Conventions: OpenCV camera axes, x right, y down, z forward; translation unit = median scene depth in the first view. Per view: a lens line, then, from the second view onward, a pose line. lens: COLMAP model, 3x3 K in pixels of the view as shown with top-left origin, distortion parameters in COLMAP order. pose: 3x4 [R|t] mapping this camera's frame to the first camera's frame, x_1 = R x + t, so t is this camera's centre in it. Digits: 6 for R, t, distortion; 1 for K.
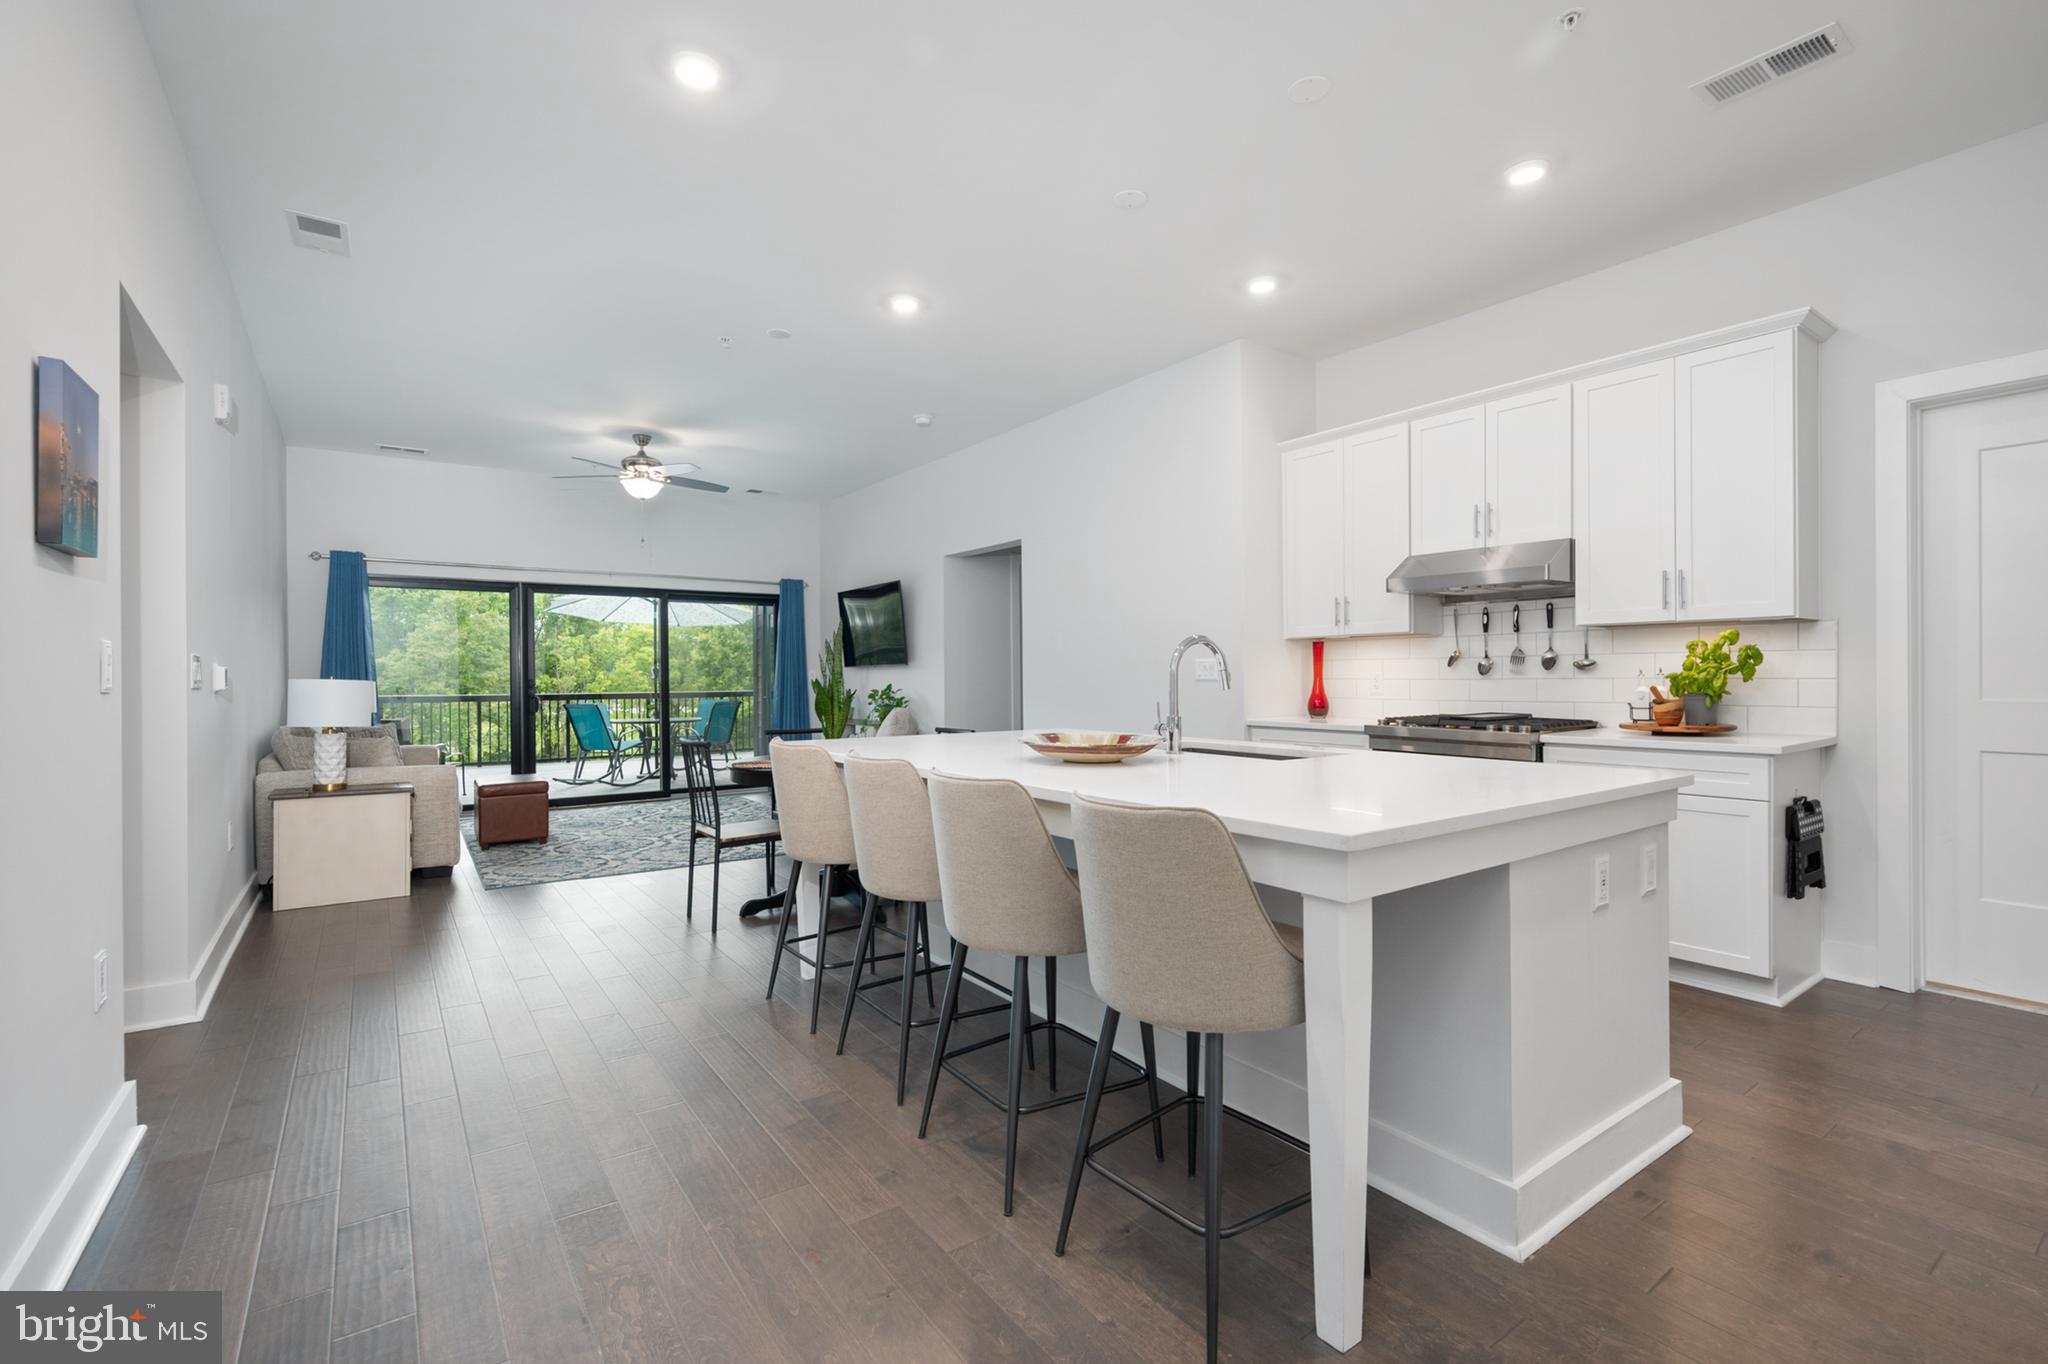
lens RADIAL K [[893.8, 0, 1017.9], [0, 893.8, 678.9], [0, 0, 1]] dist [0.000047, -0.000018]
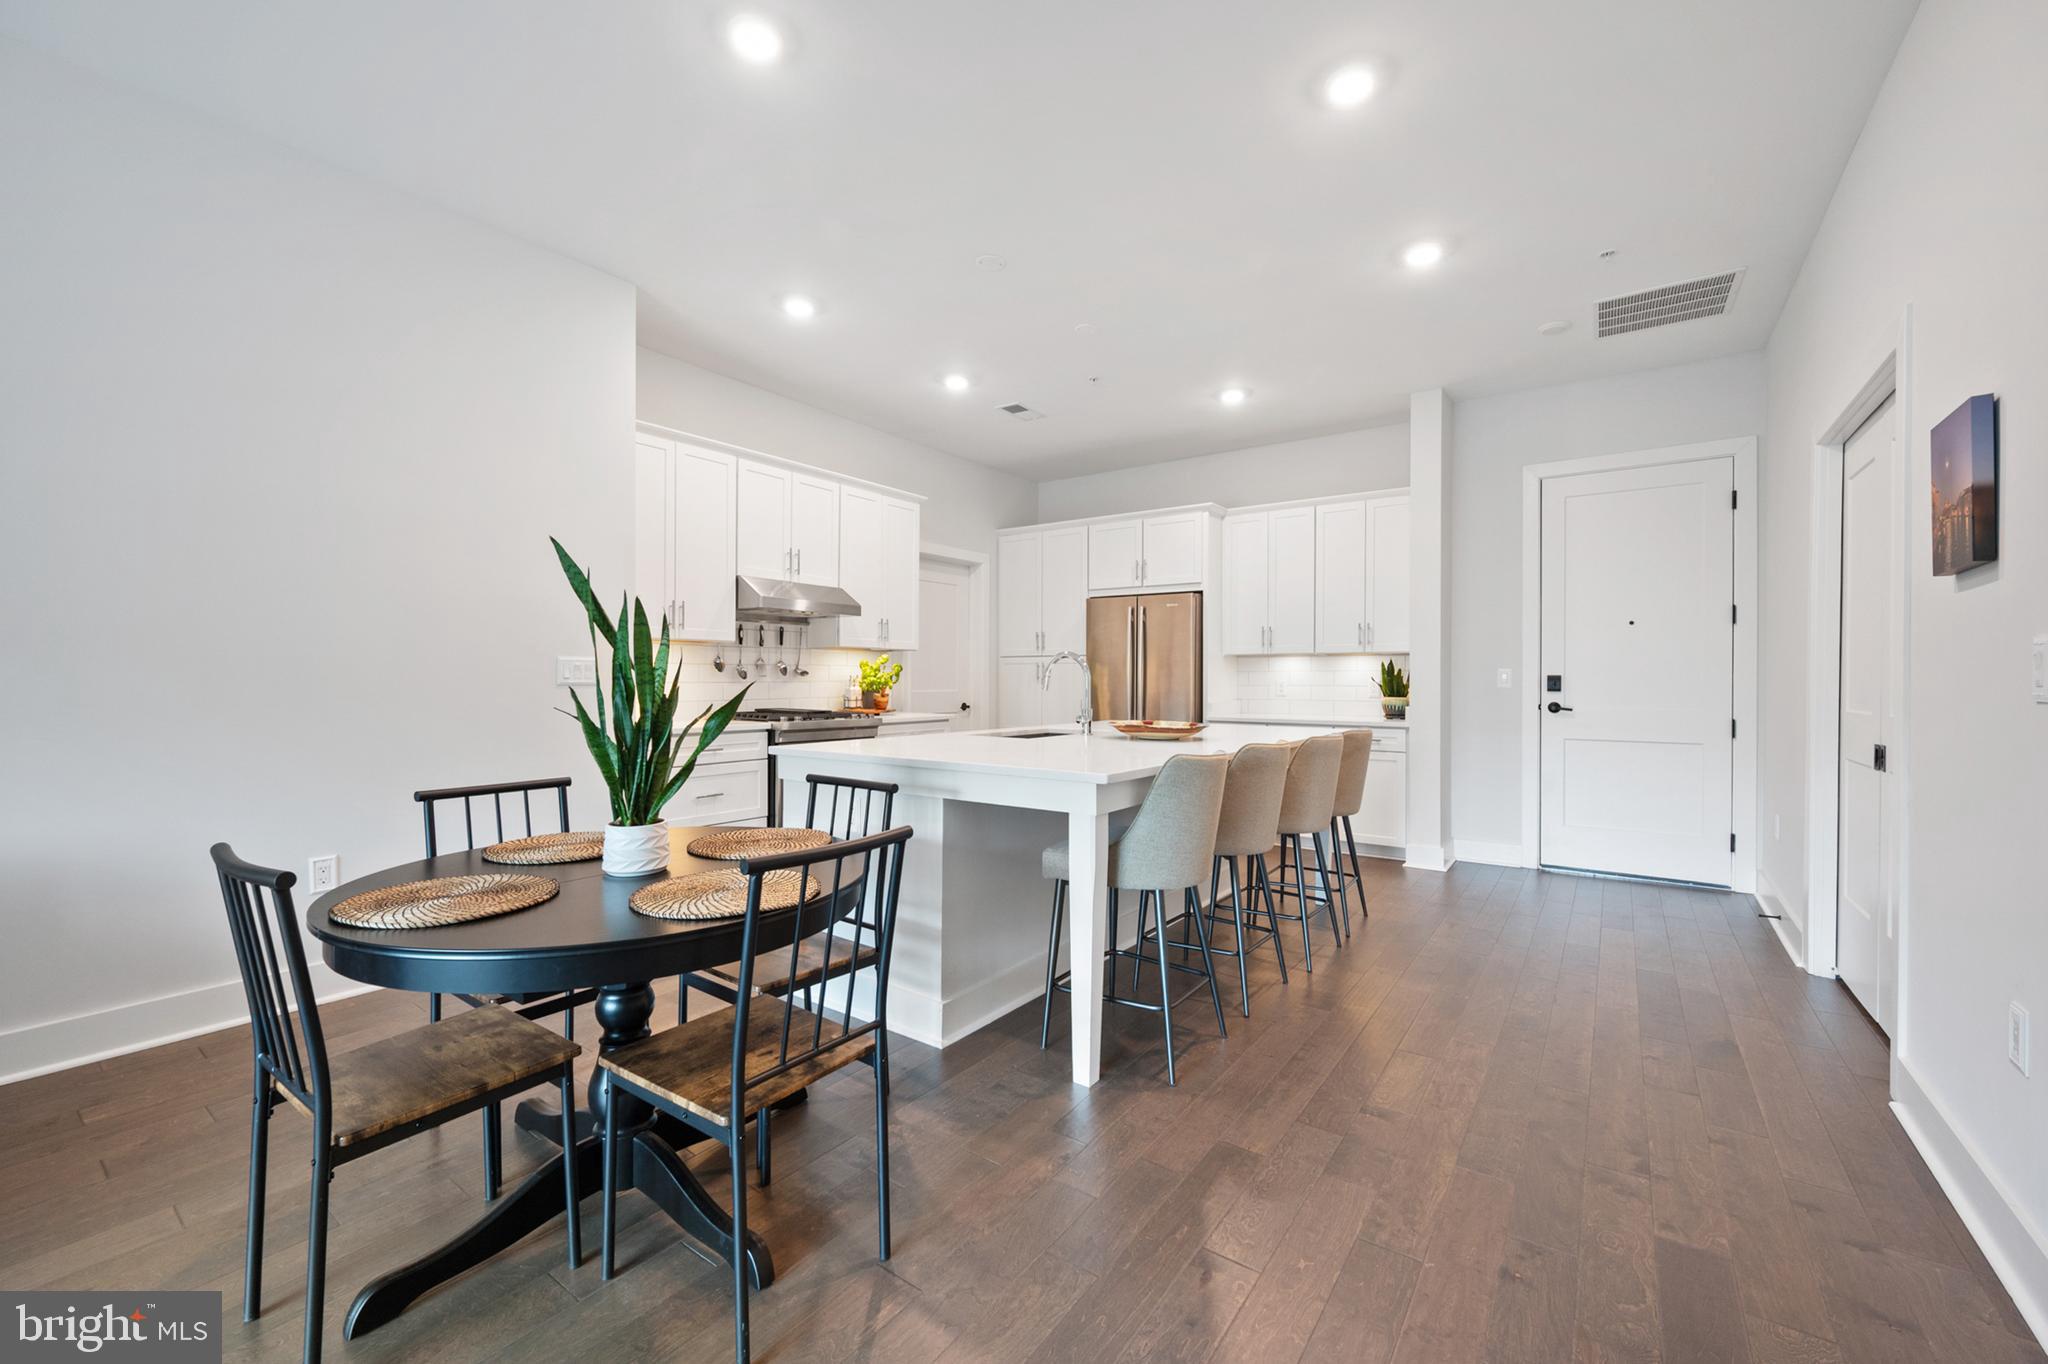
lens RADIAL K [[816.5, 0, 1017.8], [0, 816.5, 687.1], [0, 0, 1]] dist [-0.001554, 0.000416]
pose [[-0.307540, -0.011617, 0.951464, -0.583426], [-0.005265, 0.999931, 0.010507, -0.006020], [-0.951520, -0.001778, -0.307580, 0.855042]]
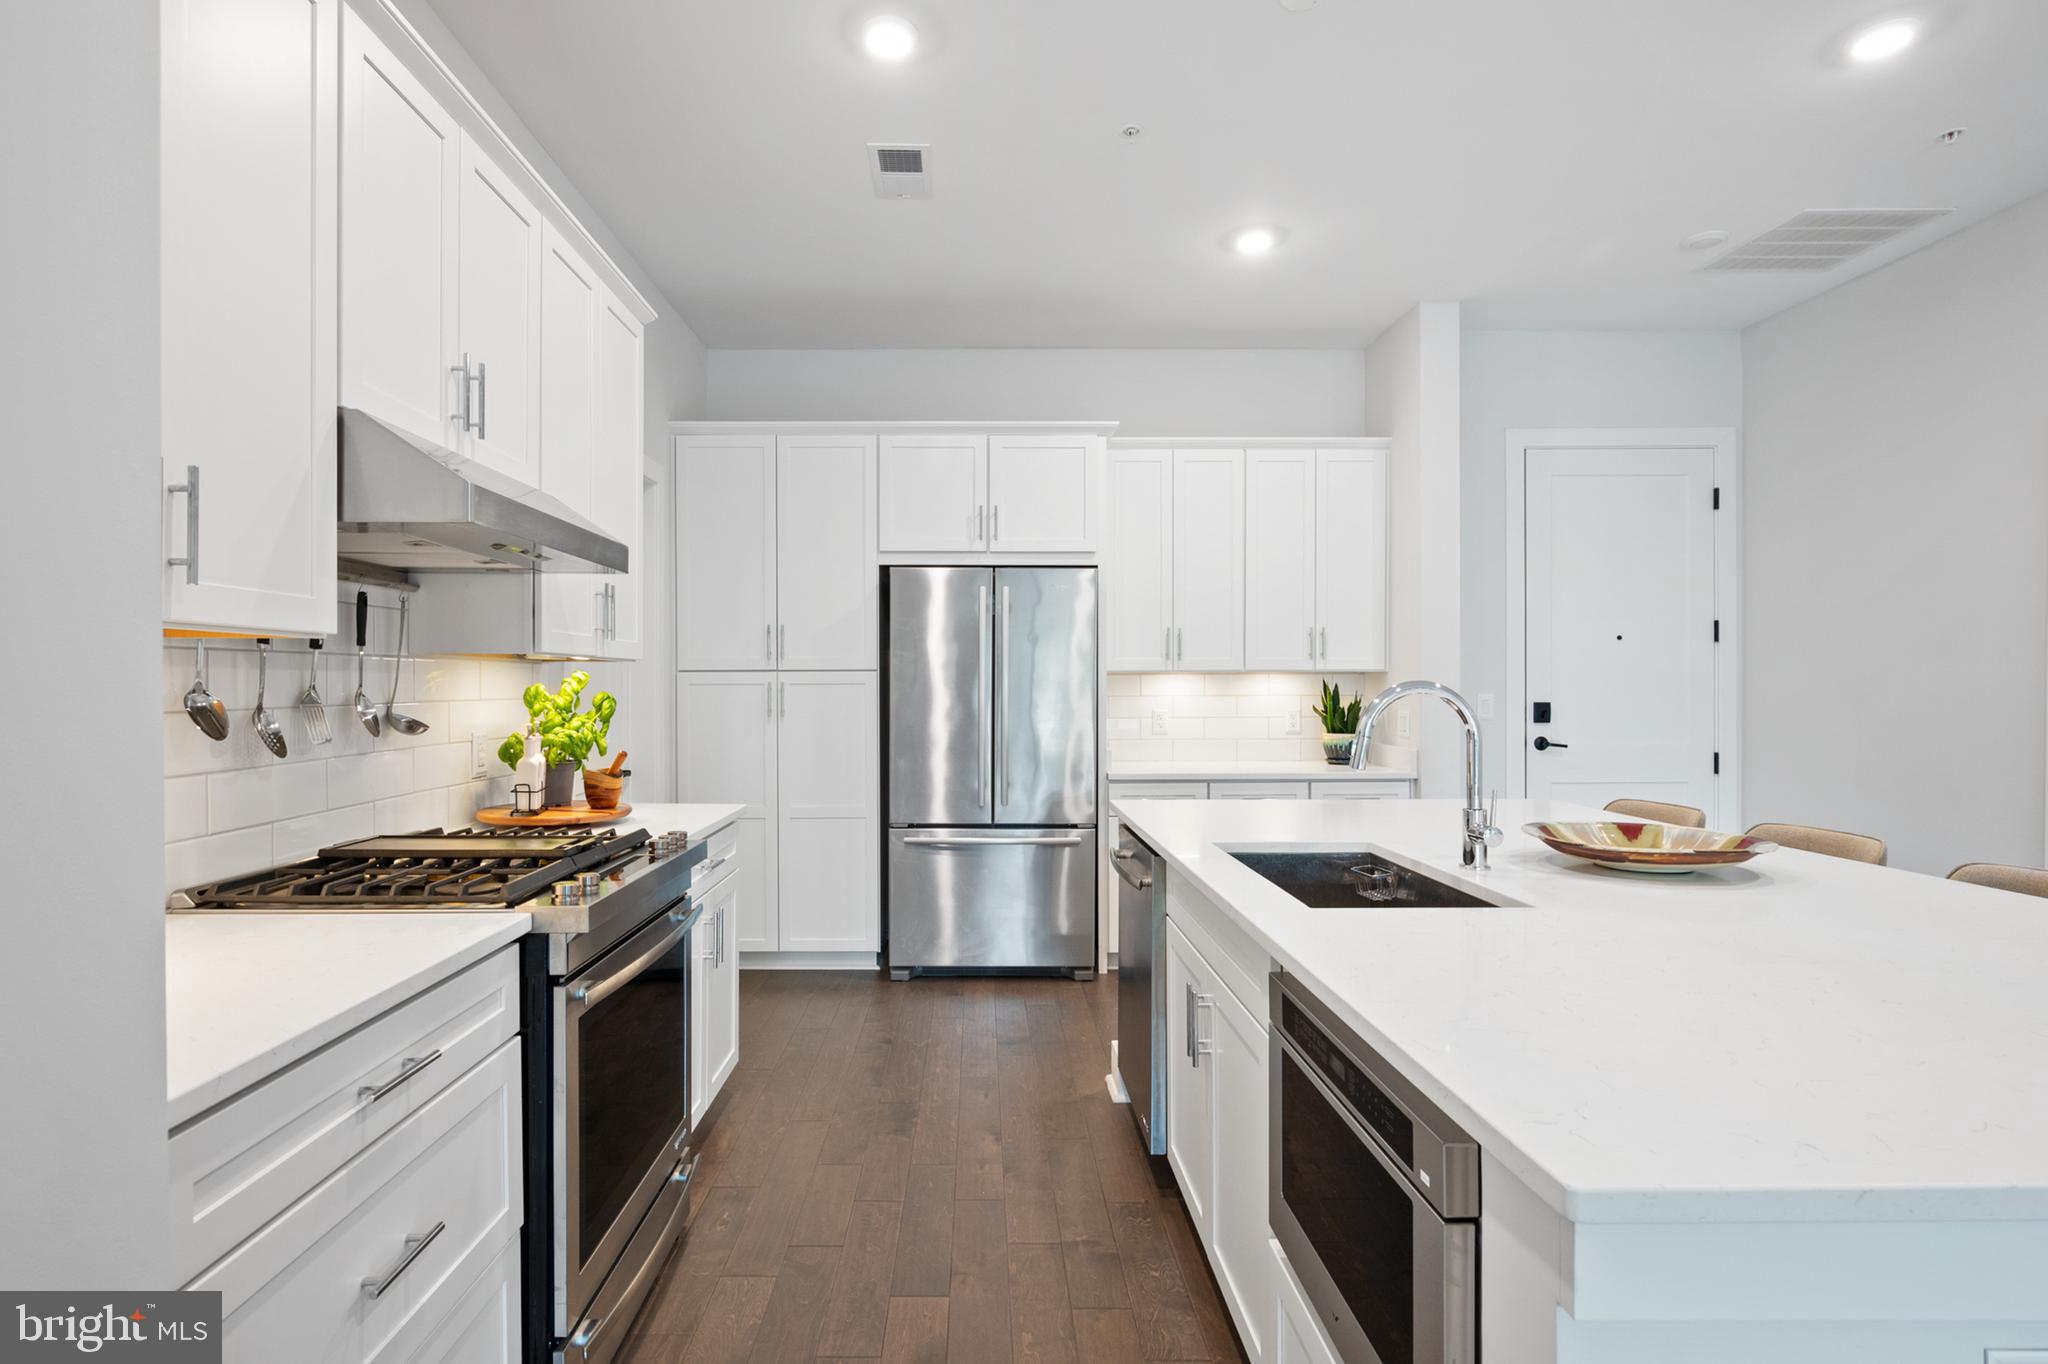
lens RADIAL K [[1012.9, 0, 978.3], [0, 1012.9, 687.5], [0, 0, 1]] dist [0.000763, -0.000154]
pose [[-0.811712, 0.000167, 0.584058, 0.025304], [0.001475, 0.999997, 0.001765, -0.029486], [-0.584056, 0.002294, -0.811710, 1.018477]]
